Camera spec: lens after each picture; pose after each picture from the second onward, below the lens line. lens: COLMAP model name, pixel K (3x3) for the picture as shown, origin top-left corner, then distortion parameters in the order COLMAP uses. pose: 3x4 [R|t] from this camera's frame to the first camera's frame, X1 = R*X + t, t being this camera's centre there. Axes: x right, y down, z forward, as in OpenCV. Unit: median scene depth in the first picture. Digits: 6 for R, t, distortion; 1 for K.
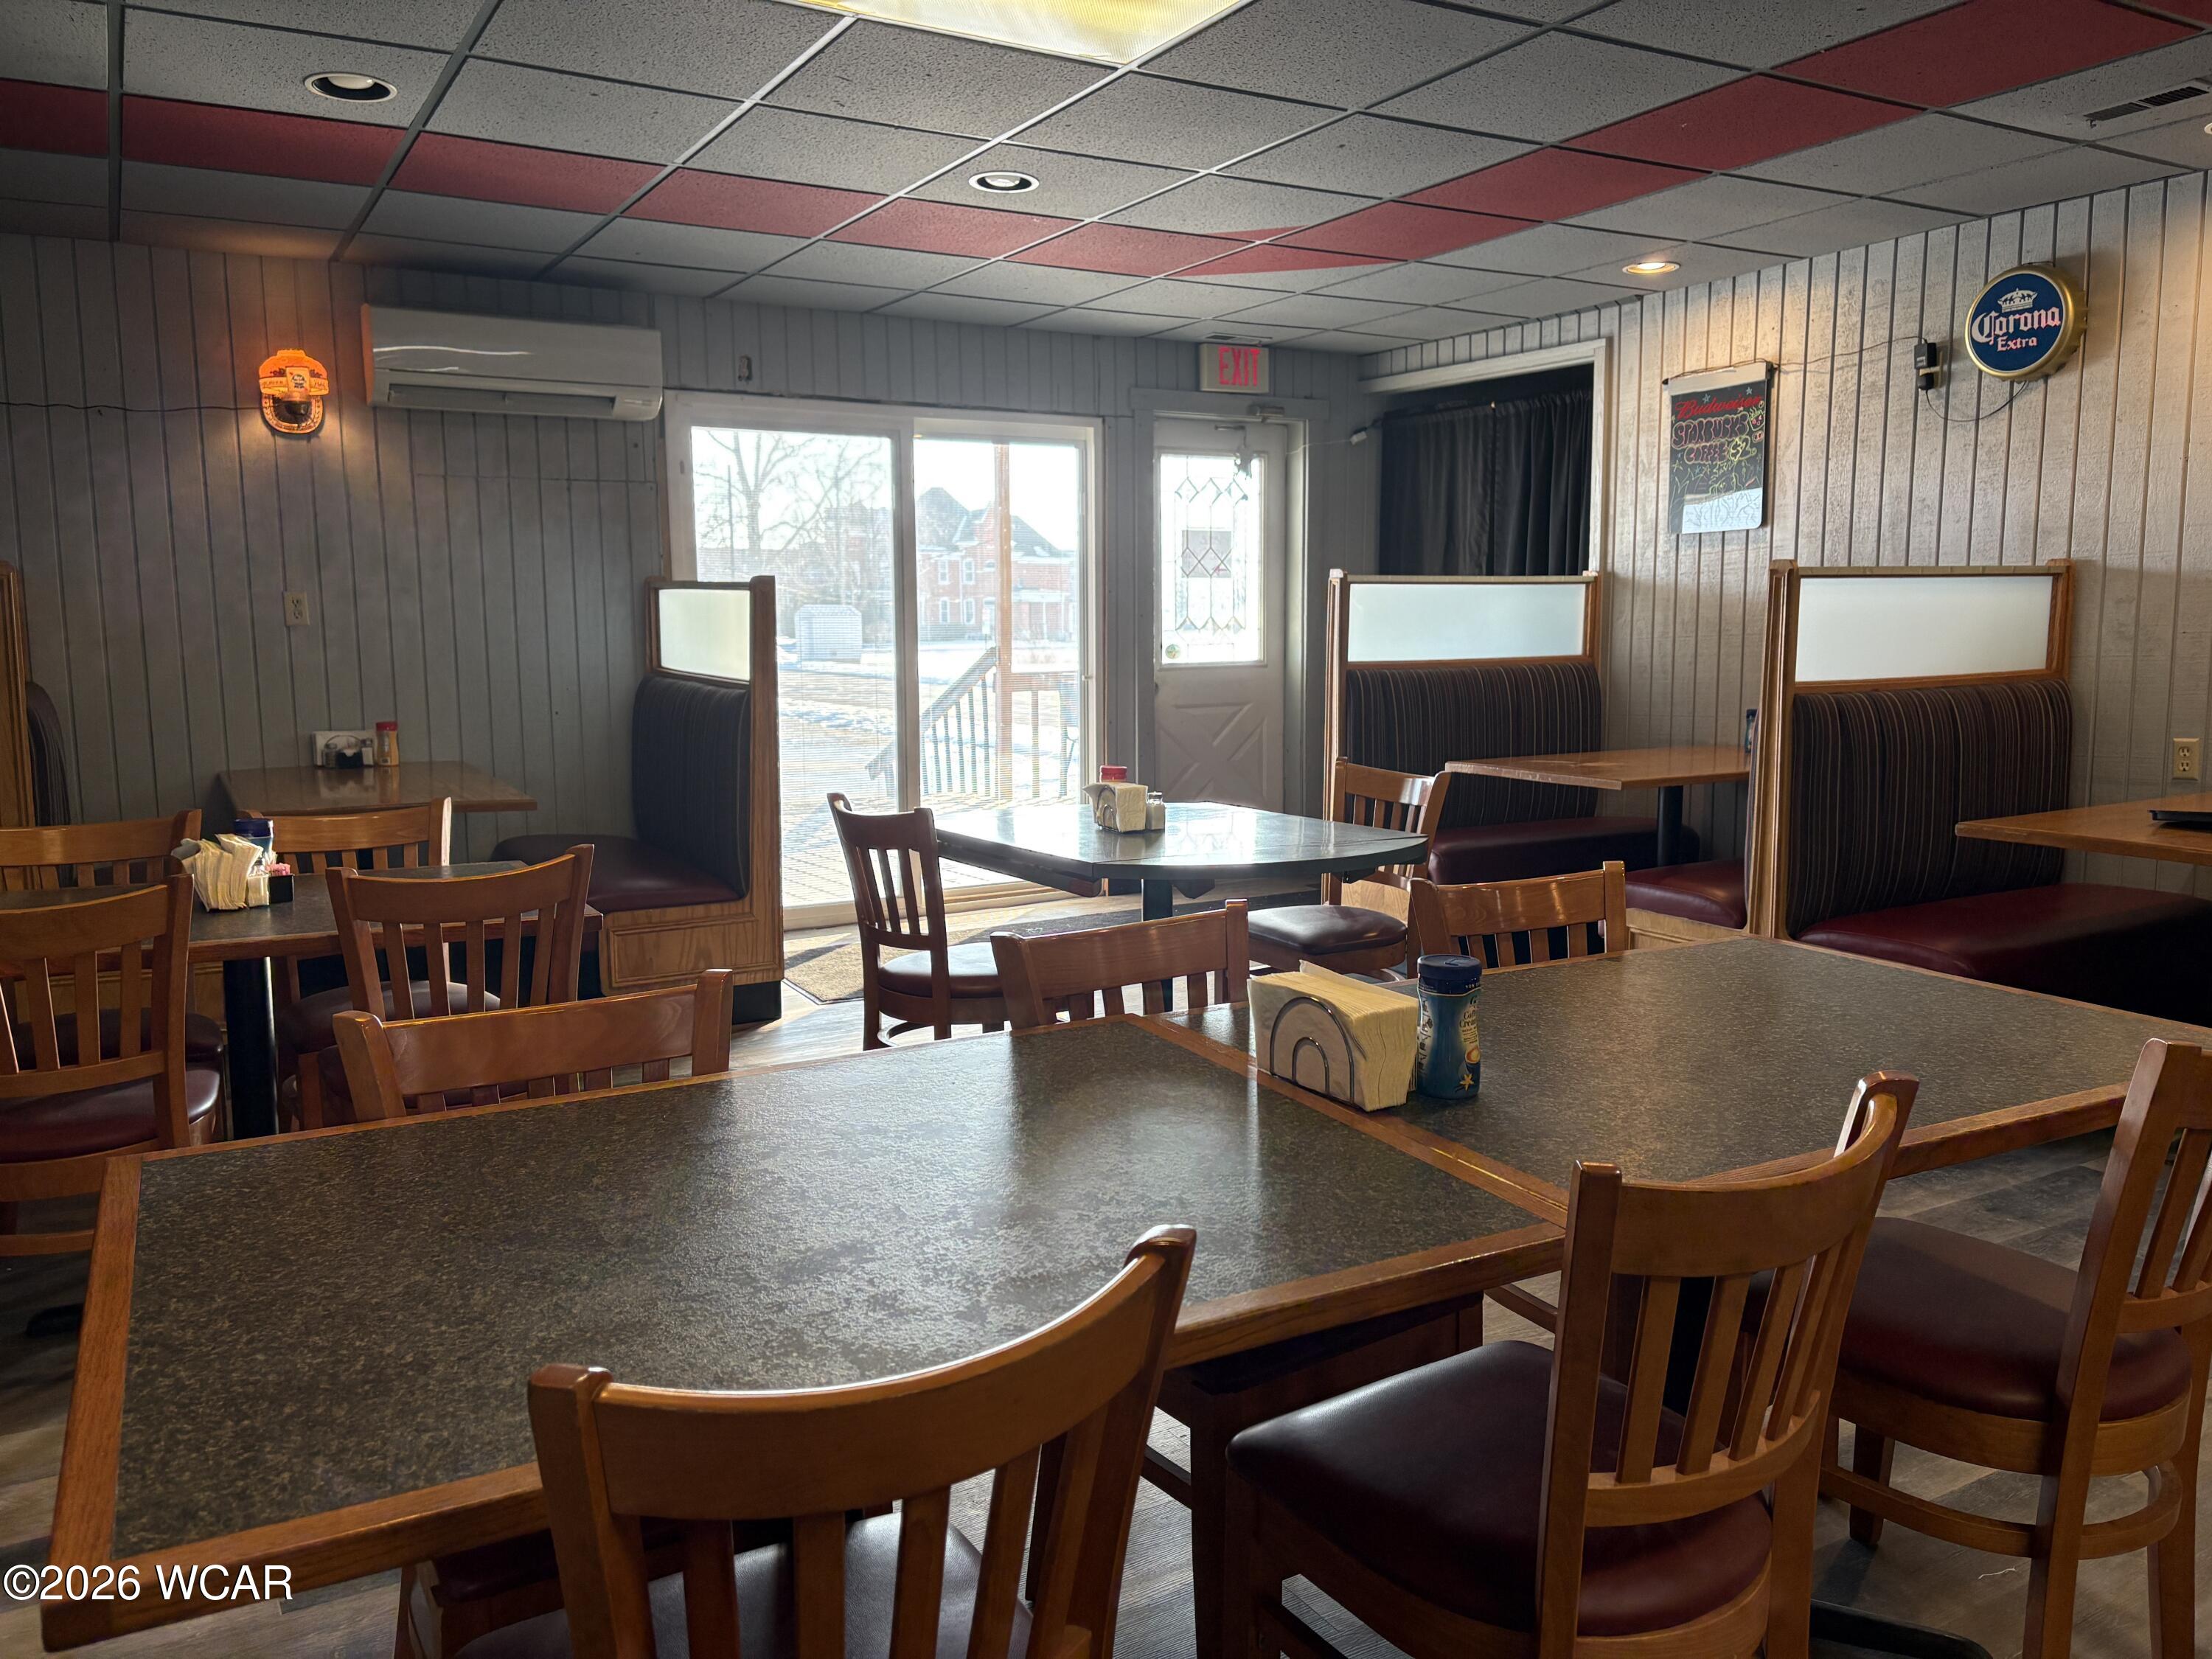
lens RADIAL K [[1660.2, 0, 1109.9], [0, 1660.2, 827.9], [0, 0, 1]] dist [0.054699, -0.061718]
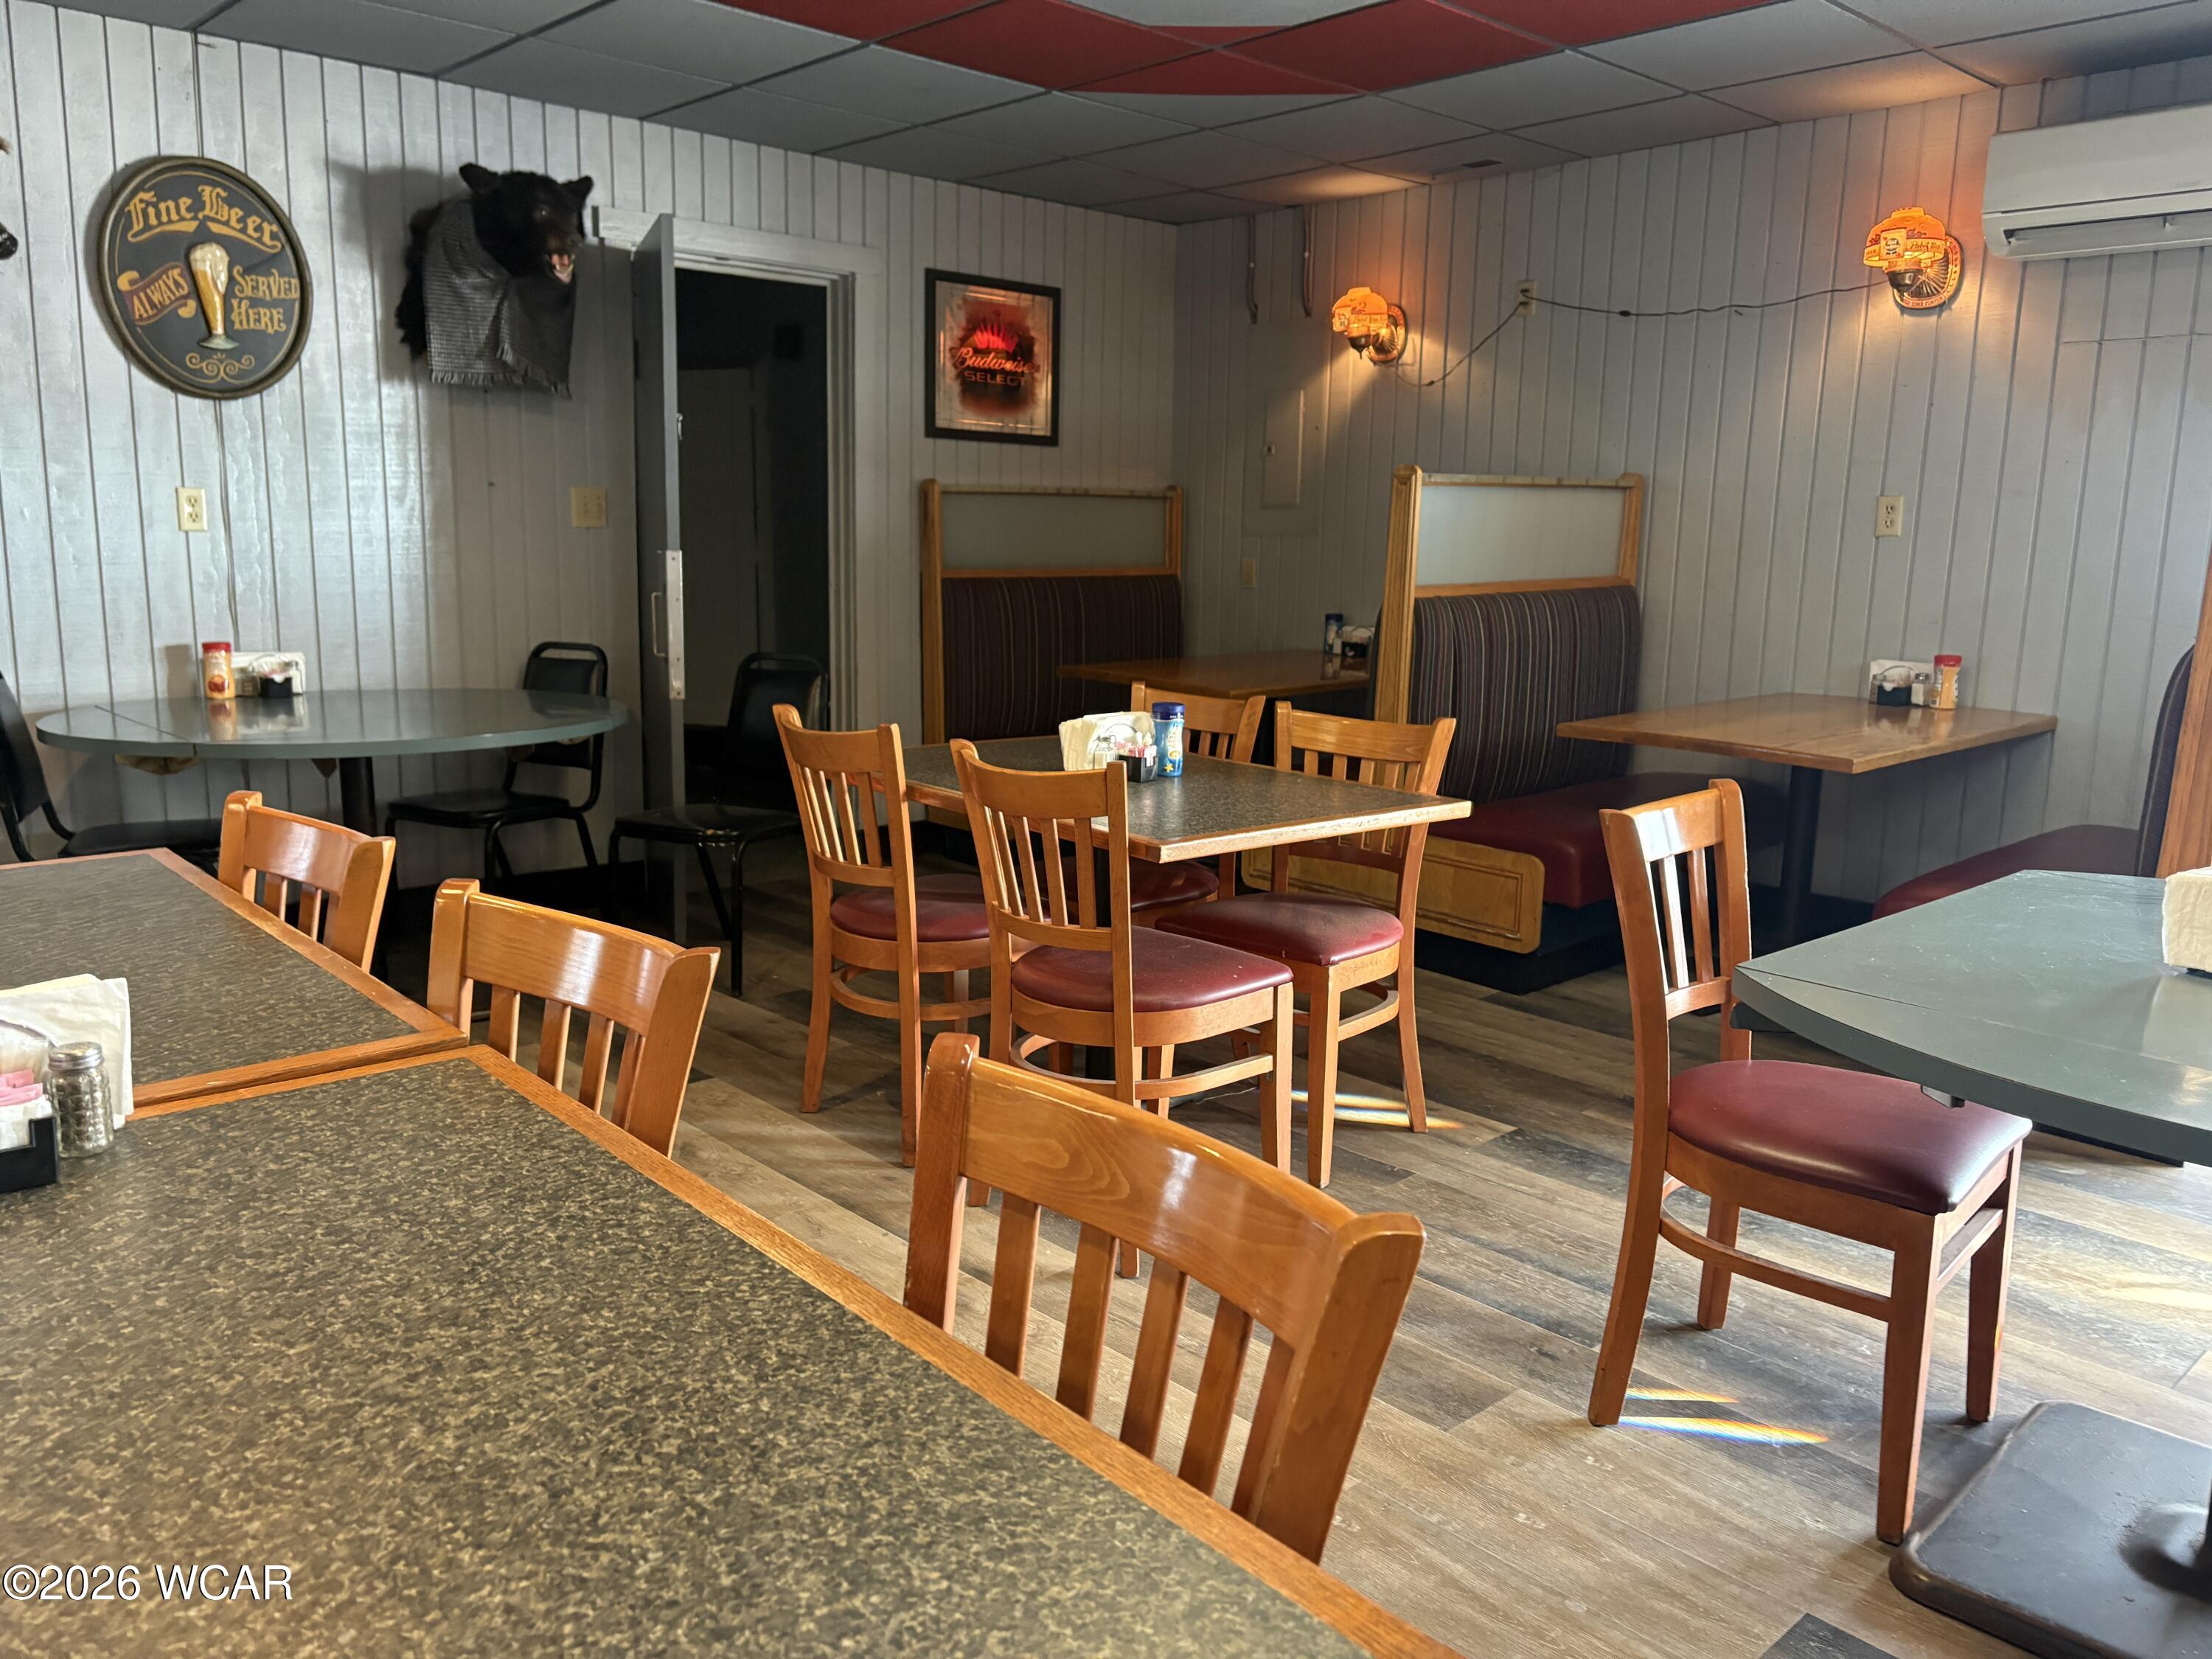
lens RADIAL K [[1660.2, 0, 1098.2], [0, 1660.2, 818.2], [0, 0, 1]] dist [0.054699, -0.061718]
pose [[0.216850, 0.176400, -0.960135, 0.297963], [-0.143784, 0.978583, 0.147315, -0.048875], [0.965558, 0.106106, 0.237569, 0.433342]]
